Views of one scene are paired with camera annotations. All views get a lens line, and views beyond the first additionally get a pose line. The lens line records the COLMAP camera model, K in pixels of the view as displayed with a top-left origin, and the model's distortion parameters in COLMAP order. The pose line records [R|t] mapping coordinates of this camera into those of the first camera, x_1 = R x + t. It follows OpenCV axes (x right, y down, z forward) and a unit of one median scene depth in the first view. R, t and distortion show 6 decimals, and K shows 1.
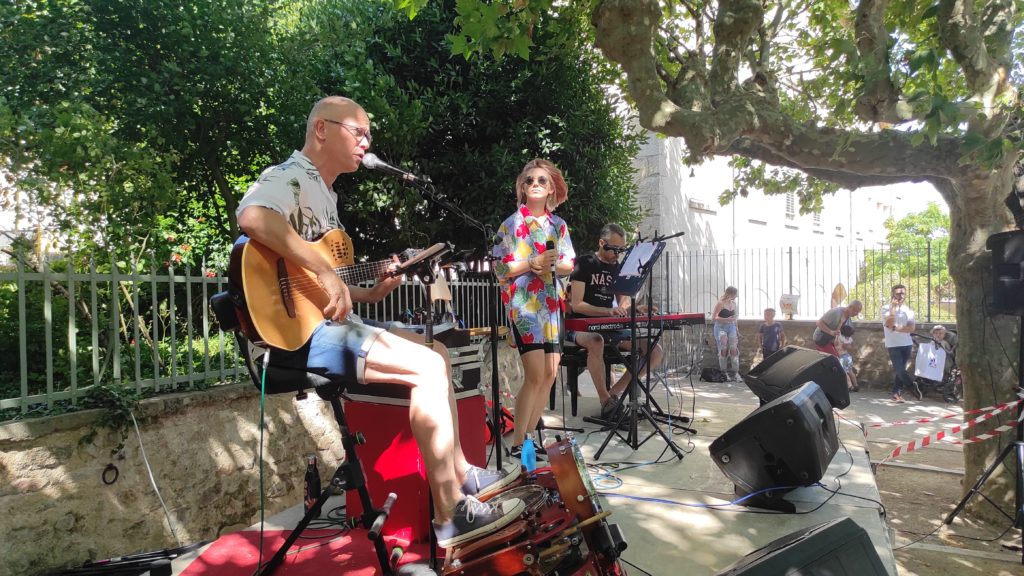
lens RADIAL K [[755.8, 0, 512.5], [0, 755.8, 294.6], [0, 0, 1]] dist [0.066493, -0.064401]
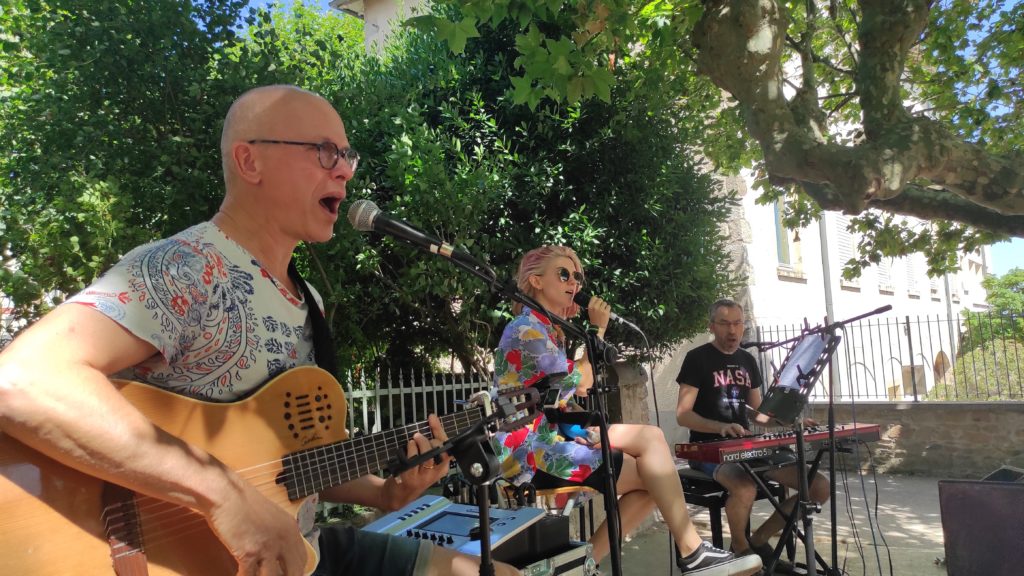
lens RADIAL K [[754.3, 0, 510.6], [0, 754.3, 304.0], [0, 0, 1]] dist [0.044553, 0.000642]
pose [[0.994796, -0.040507, -0.093493, -0.015760], [0.032124, 0.995469, -0.089491, -0.027983], [0.096695, 0.086022, 0.991590, 0.206090]]
